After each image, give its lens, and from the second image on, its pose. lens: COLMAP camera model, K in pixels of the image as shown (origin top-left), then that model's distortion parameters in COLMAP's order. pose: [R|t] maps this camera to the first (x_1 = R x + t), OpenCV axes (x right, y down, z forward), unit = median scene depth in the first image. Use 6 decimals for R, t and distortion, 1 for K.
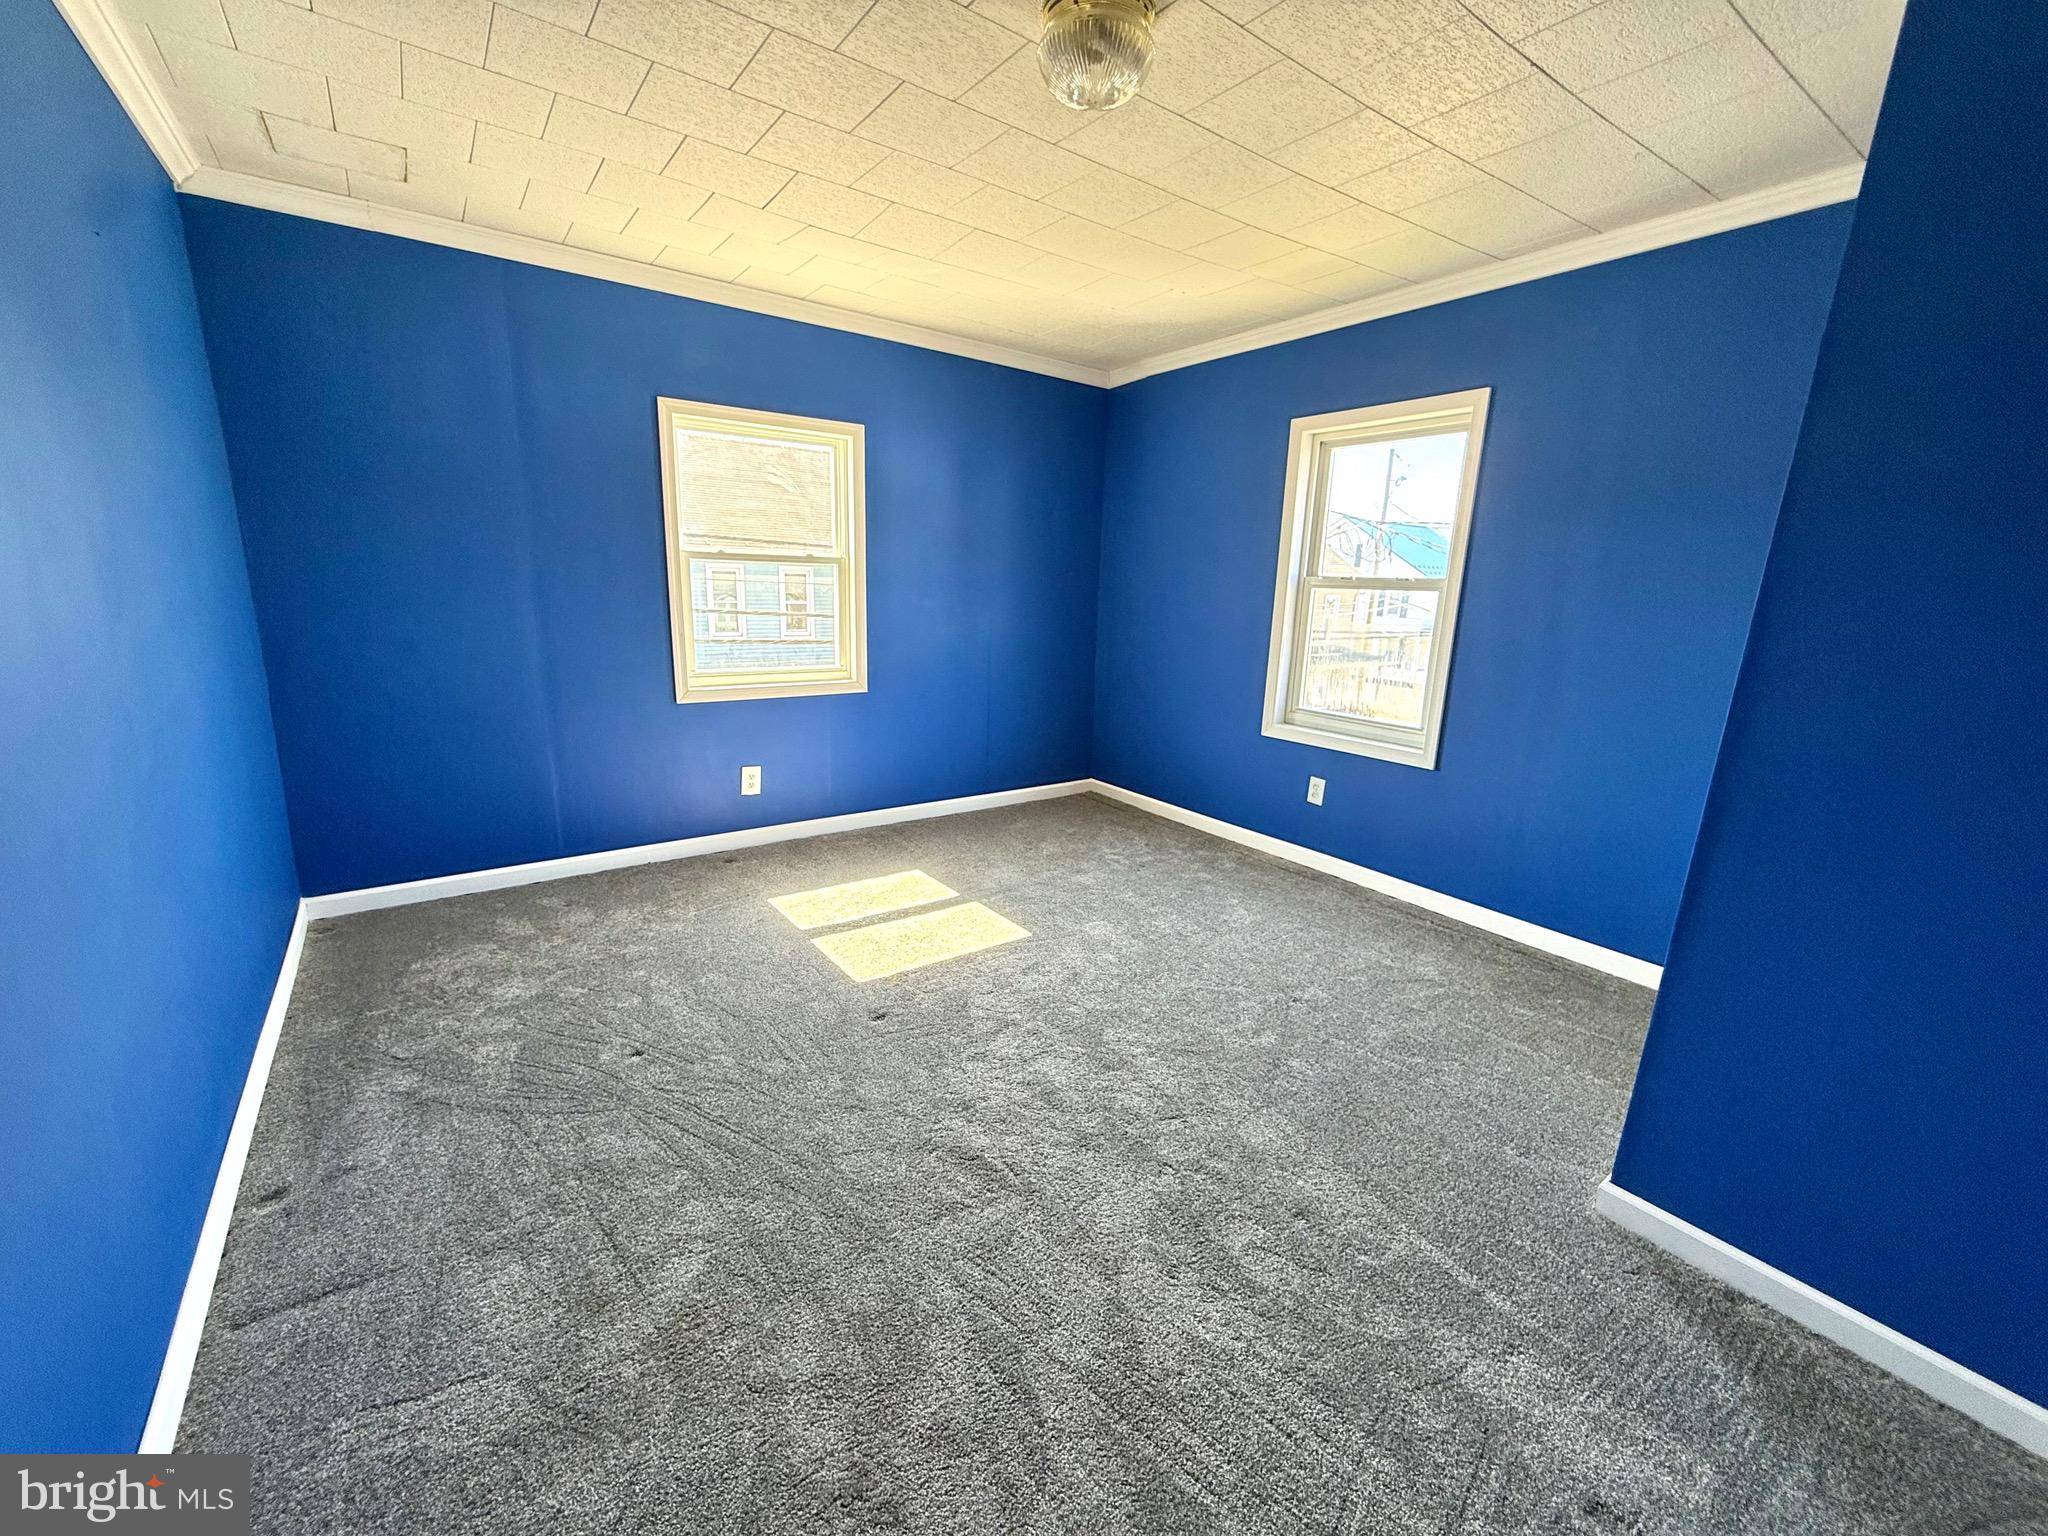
lens RADIAL K [[816.3, 0, 1016.2], [0, 816.3, 767.2], [0, 0, 1]] dist [-0.002908, 0.000855]
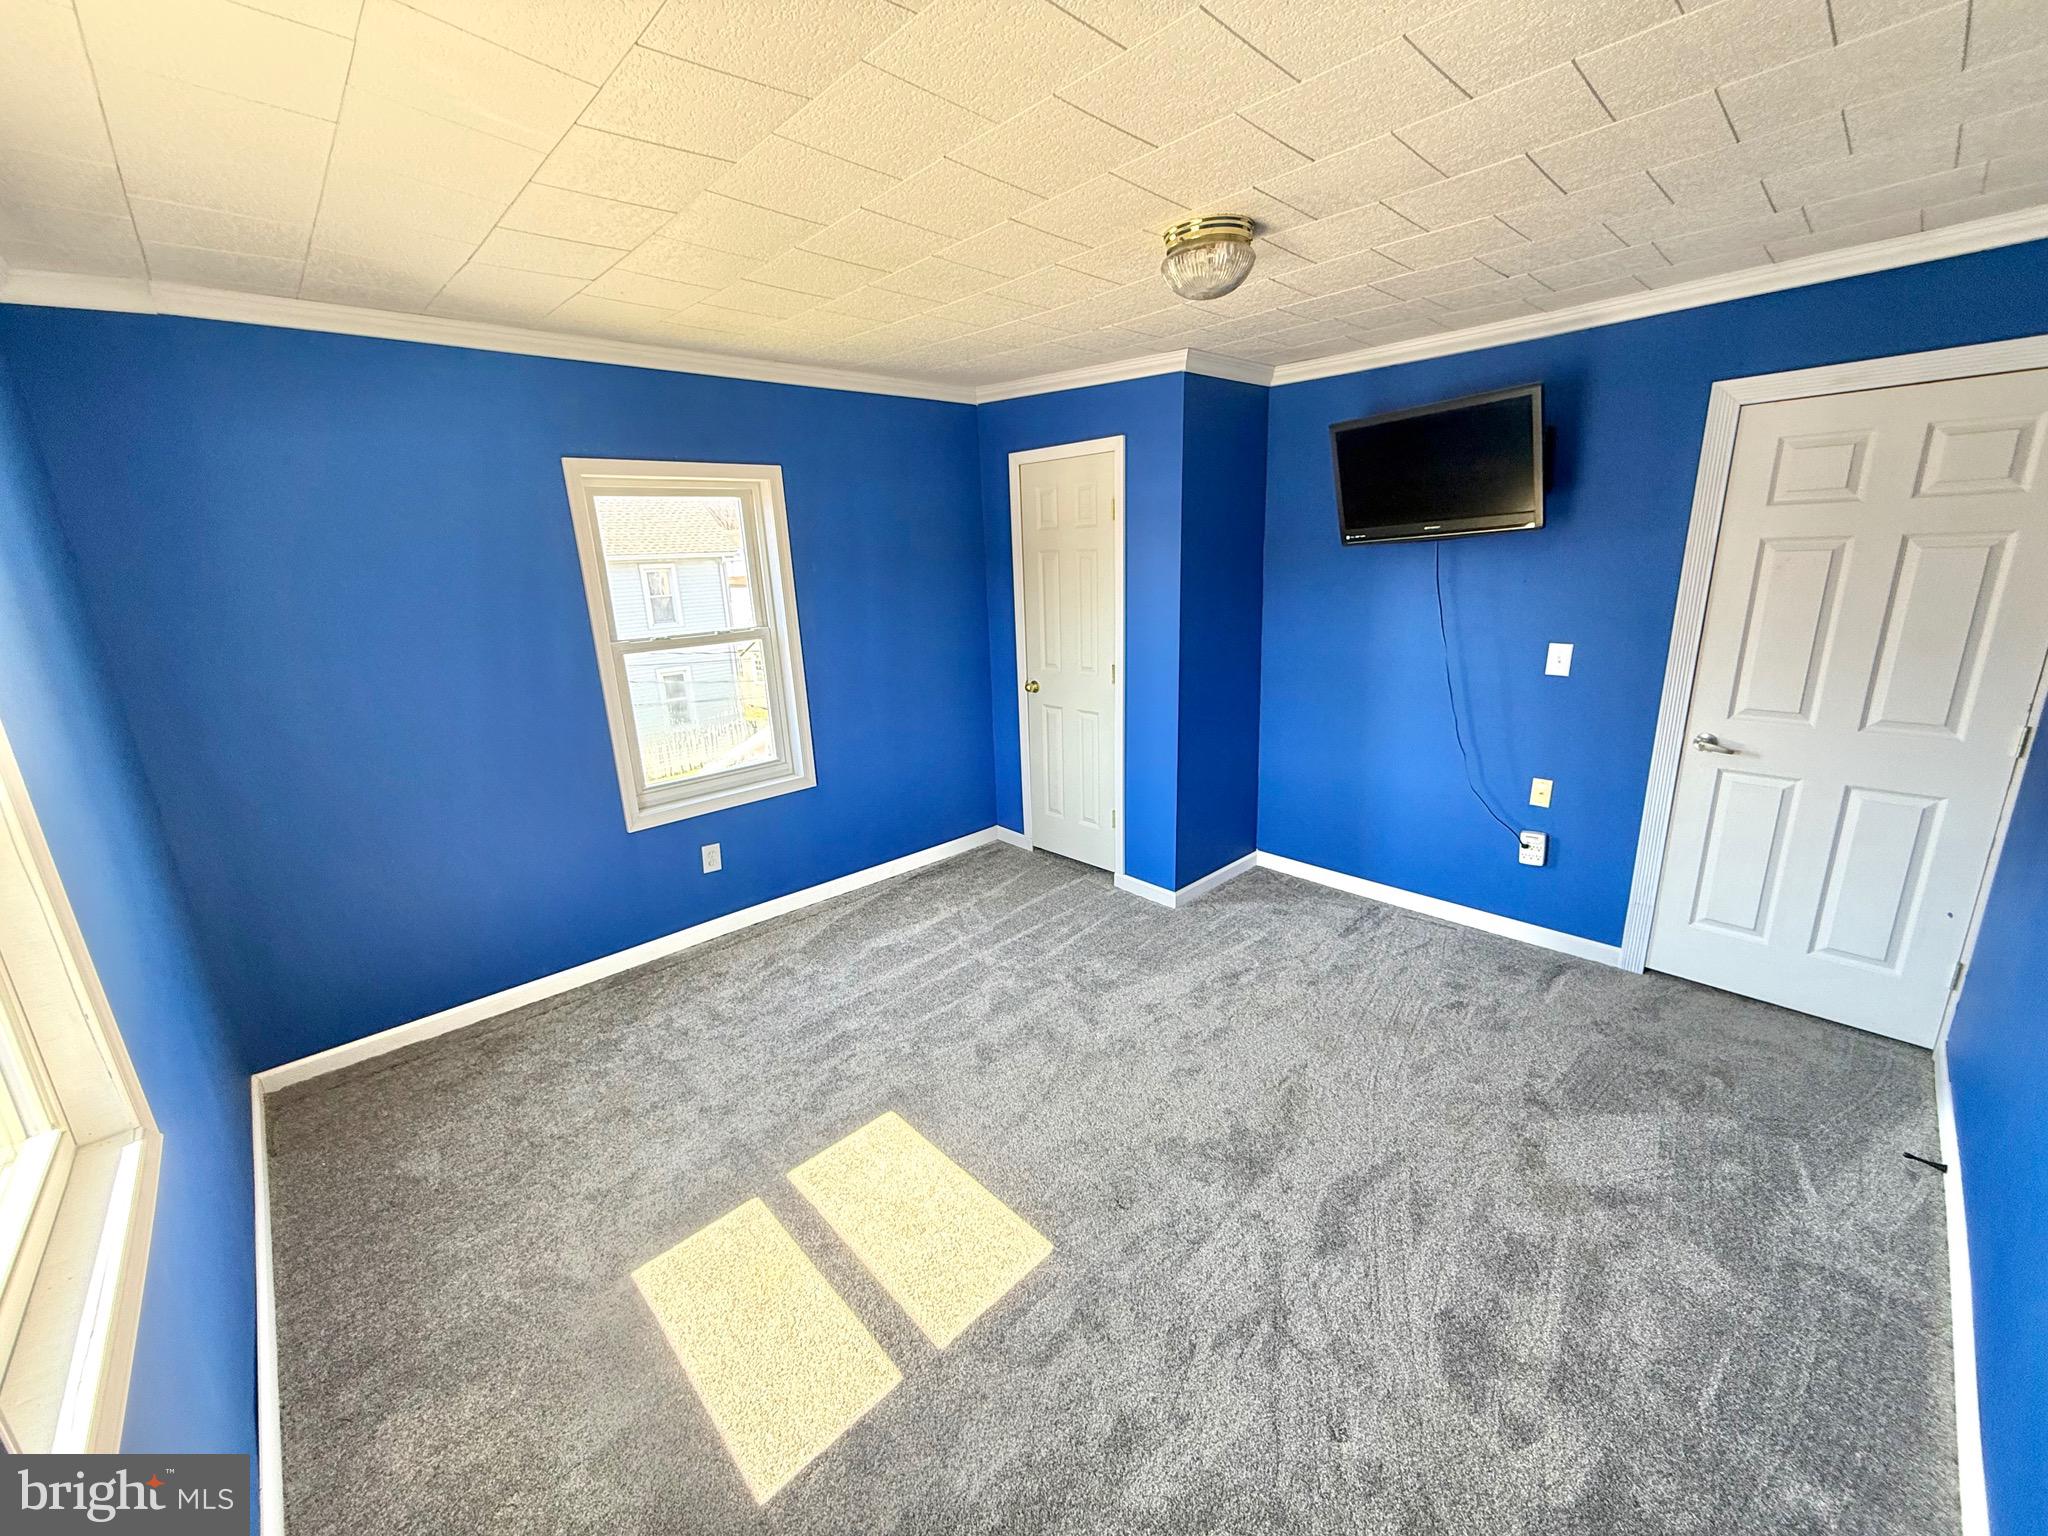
lens RADIAL K [[816.3, 0, 1016.2], [0, 816.3, 767.2], [0, 0, 1]] dist [-0.002908, 0.000855]
pose [[-0.149675, -0.273524, 0.950148, -0.621472], [0.263748, 0.915108, 0.304984, -0.294081], [-0.952908, 0.296248, -0.064827, 0.769954]]
